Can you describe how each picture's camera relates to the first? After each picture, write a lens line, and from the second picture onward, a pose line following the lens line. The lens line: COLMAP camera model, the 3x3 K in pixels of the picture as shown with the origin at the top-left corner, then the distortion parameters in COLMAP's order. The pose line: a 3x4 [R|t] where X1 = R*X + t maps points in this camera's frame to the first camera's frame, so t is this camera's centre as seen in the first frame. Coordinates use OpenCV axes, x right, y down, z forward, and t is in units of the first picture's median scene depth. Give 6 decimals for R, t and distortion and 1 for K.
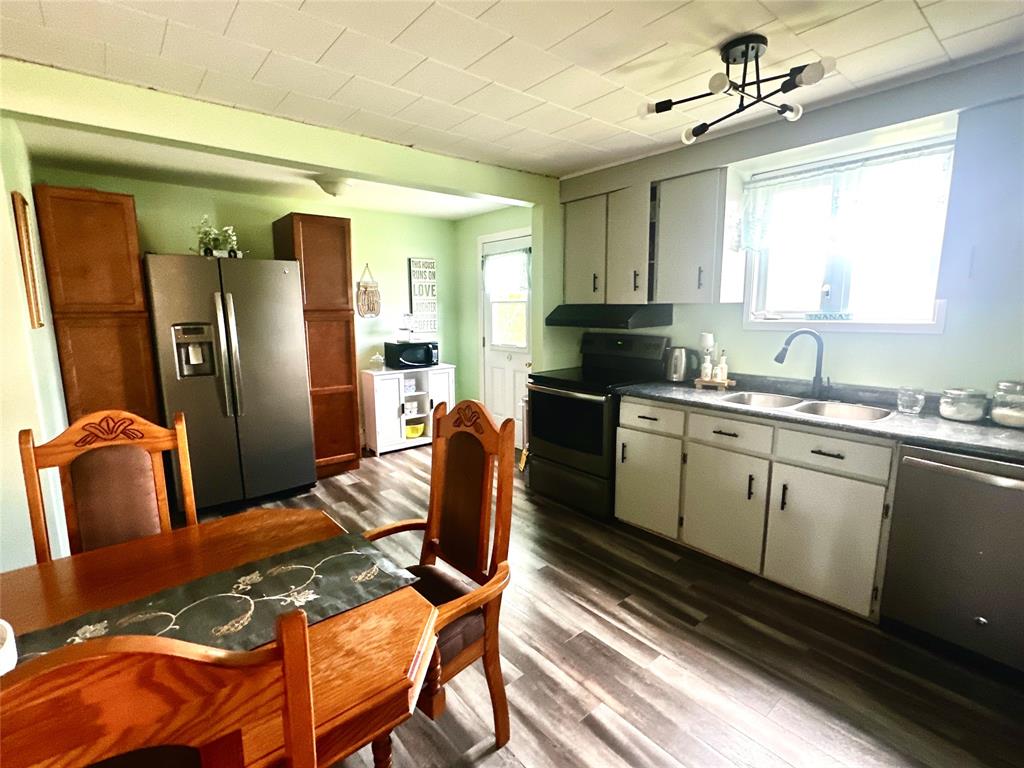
lens RADIAL K [[482.3, 0, 512.0], [0, 482.3, 384.0], [0, 0, 1]] dist [-0.001840, -0.000222]
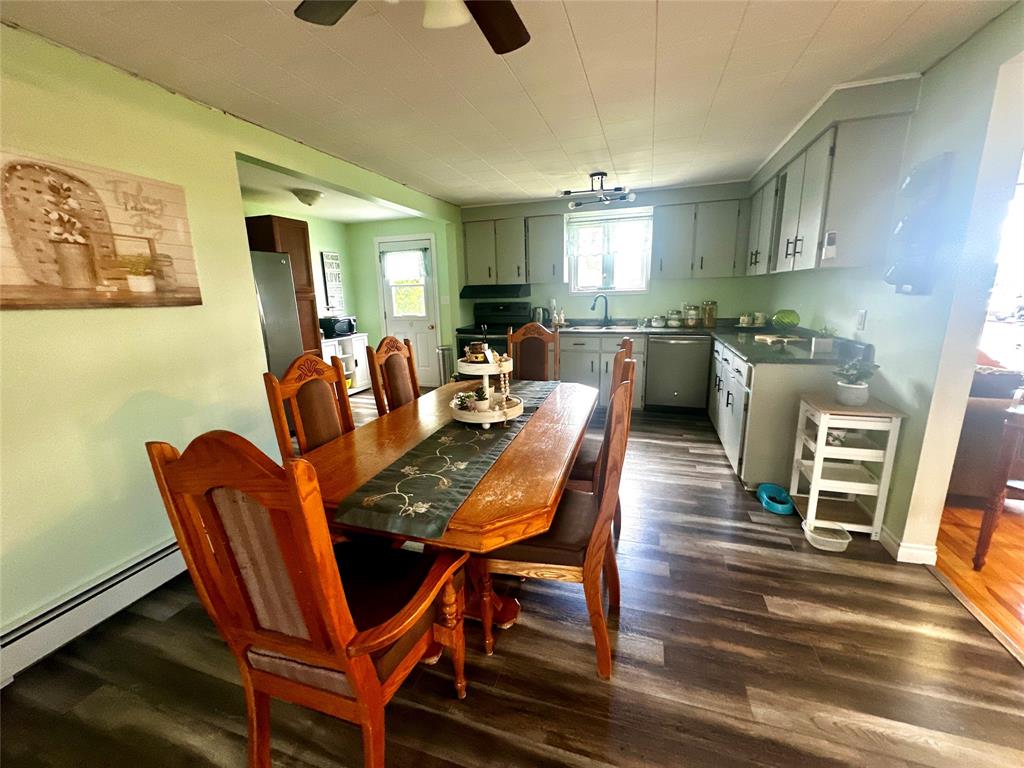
lens RADIAL K [[415.1, 0, 511.3], [0, 415.1, 380.3], [0, 0, 1]] dist [-0.006900, 0.025539]
pose [[0.850286, -0.127886, 0.510547, -0.646851], [0.103558, 0.991720, 0.075944, 0.076254], [-0.516032, -0.011703, 0.856489, -0.350963]]
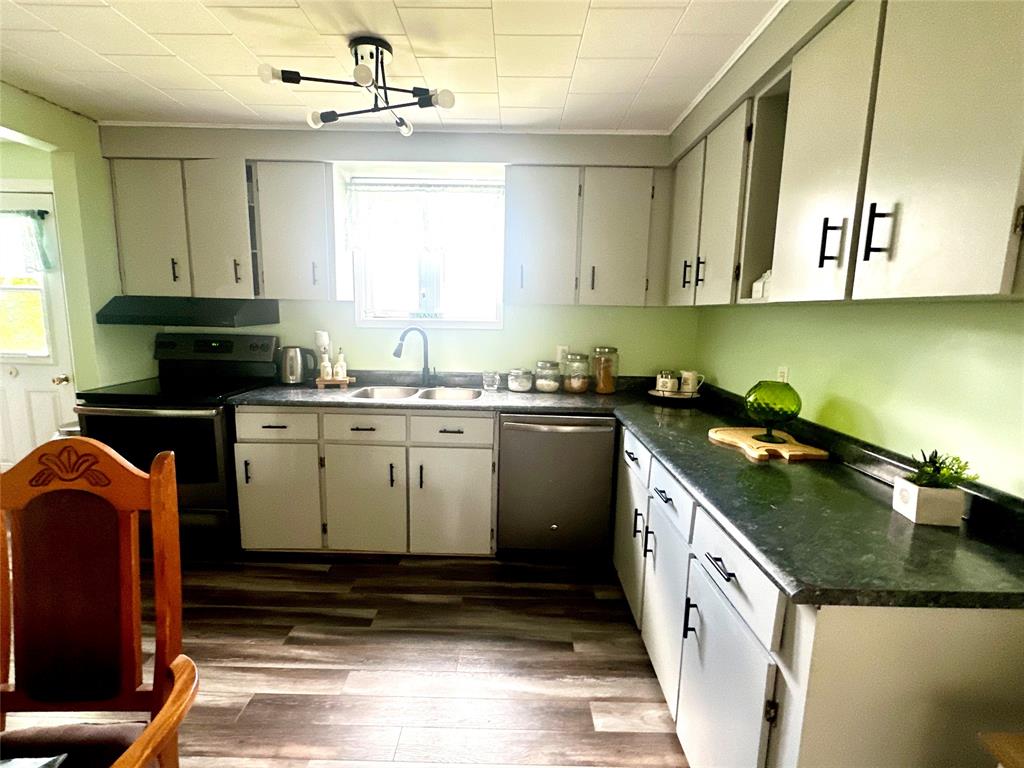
lens RADIAL K [[481.0, 0, 510.1], [0, 481.0, 385.6], [0, 0, 1]] dist [-0.003401, 0.000356]
pose [[0.651920, -0.095855, 0.752205, -0.092467], [0.093742, 0.994557, 0.045494, -0.004779], [-0.752471, 0.040855, 0.657357, 0.081593]]
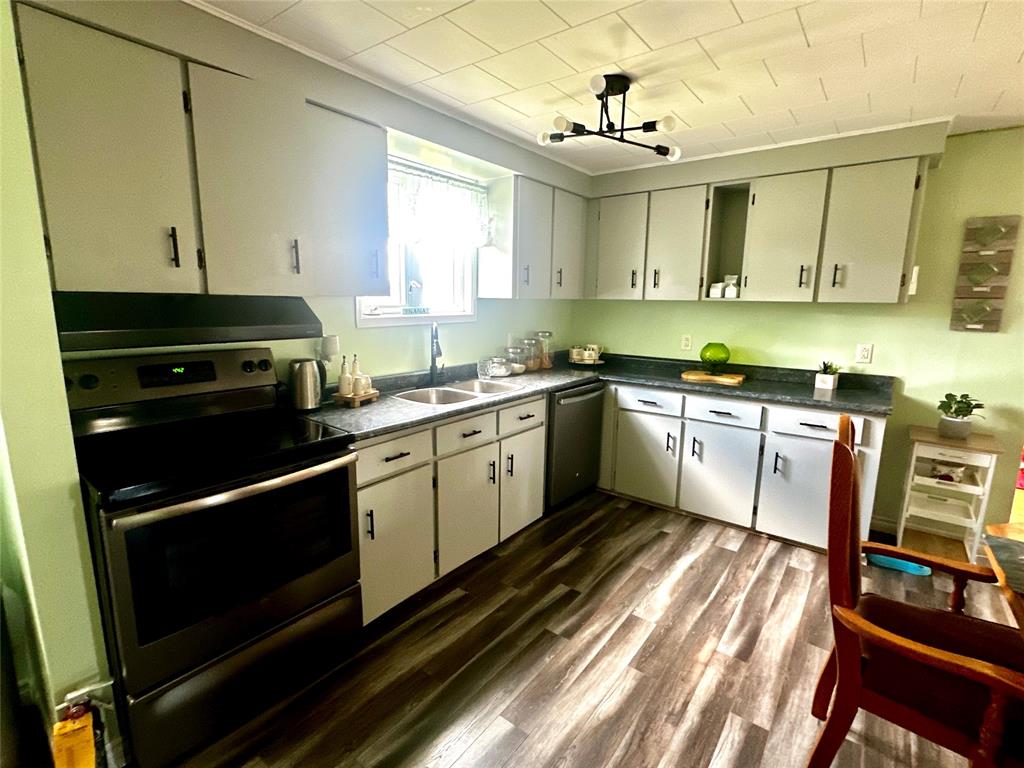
lens RADIAL K [[482.3, 0, 512.0], [0, 482.3, 384.0], [0, 0, 1]] dist [-0.001840, -0.000222]
pose [[-0.212919, -0.166374, 0.962801, -0.414731], [0.141083, 0.969834, 0.198789, -0.148247], [-0.966831, 0.178161, -0.183023, 0.913556]]
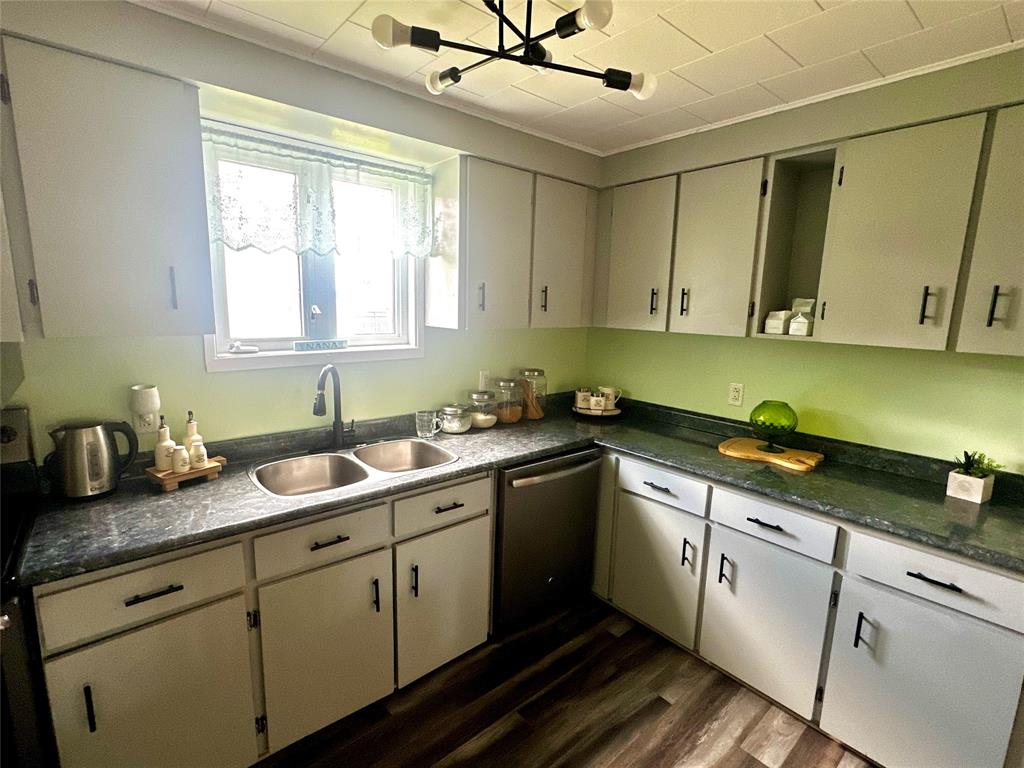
lens RADIAL K [[481.0, 0, 510.1], [0, 481.0, 385.6], [0, 0, 1]] dist [-0.003401, 0.000356]
pose [[-0.005209, -0.162309, 0.986726, -0.128682], [0.131643, 0.978041, 0.161576, -0.145247], [-0.991283, 0.130737, 0.016272, 0.613396]]
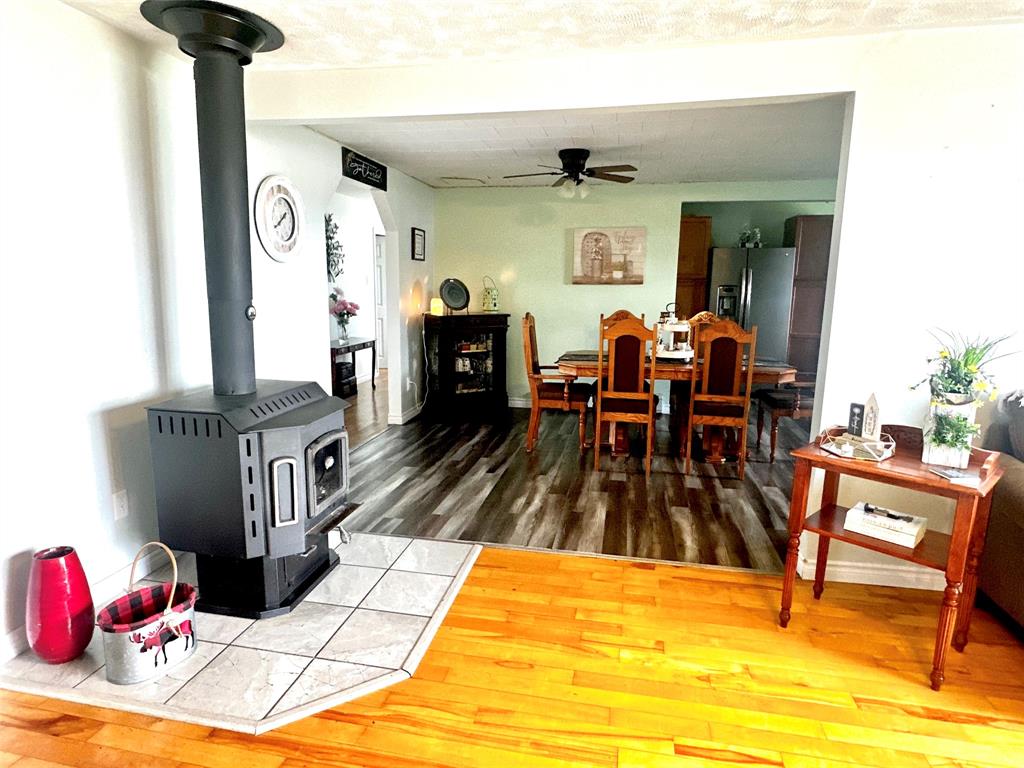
lens RADIAL K [[603.9, 0, 510.0], [0, 603.9, 388.2], [0, 0, 1]] dist [-0.002895, 0.000195]
pose [[0.629630, 0.151437, -0.761993, 0.625703], [-0.135881, 0.987165, 0.083909, 0.182293], [0.764920, 0.050709, 0.642127, -1.101483]]
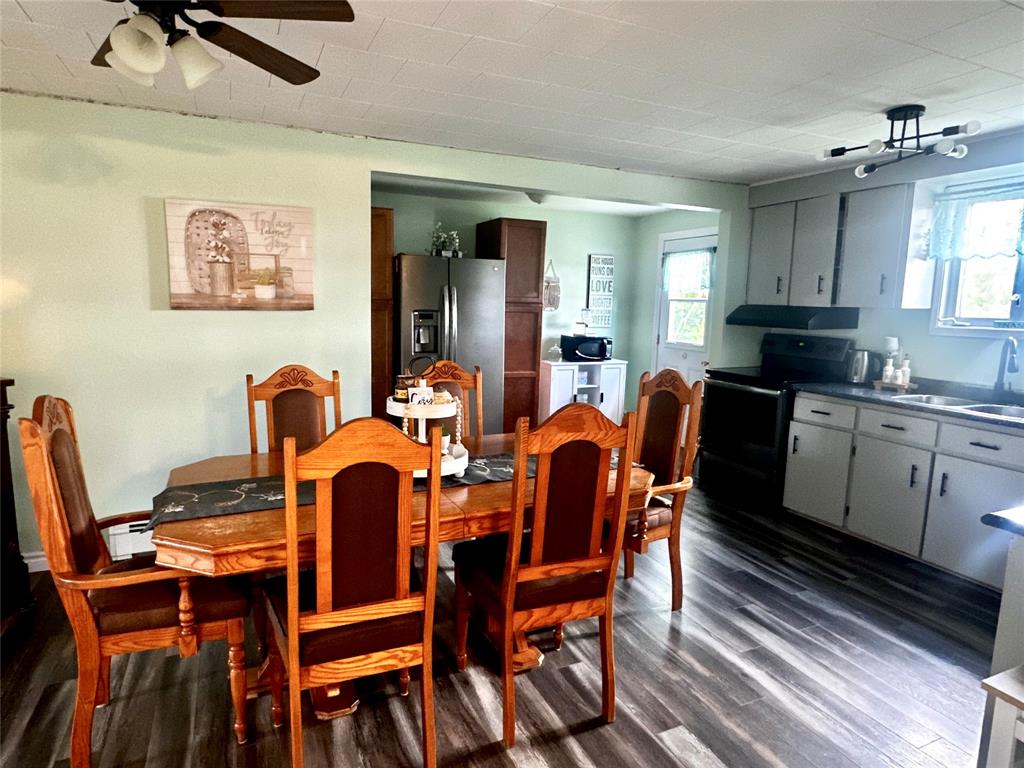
lens RADIAL K [[603.9, 0, 510.0], [0, 603.9, 388.2], [0, 0, 1]] dist [-0.002895, 0.000195]
pose [[0.963653, 0.067753, -0.258424, -0.041144], [-0.071893, 0.997391, -0.006595, 0.072694], [0.257303, 0.024935, 0.966009, -0.465813]]
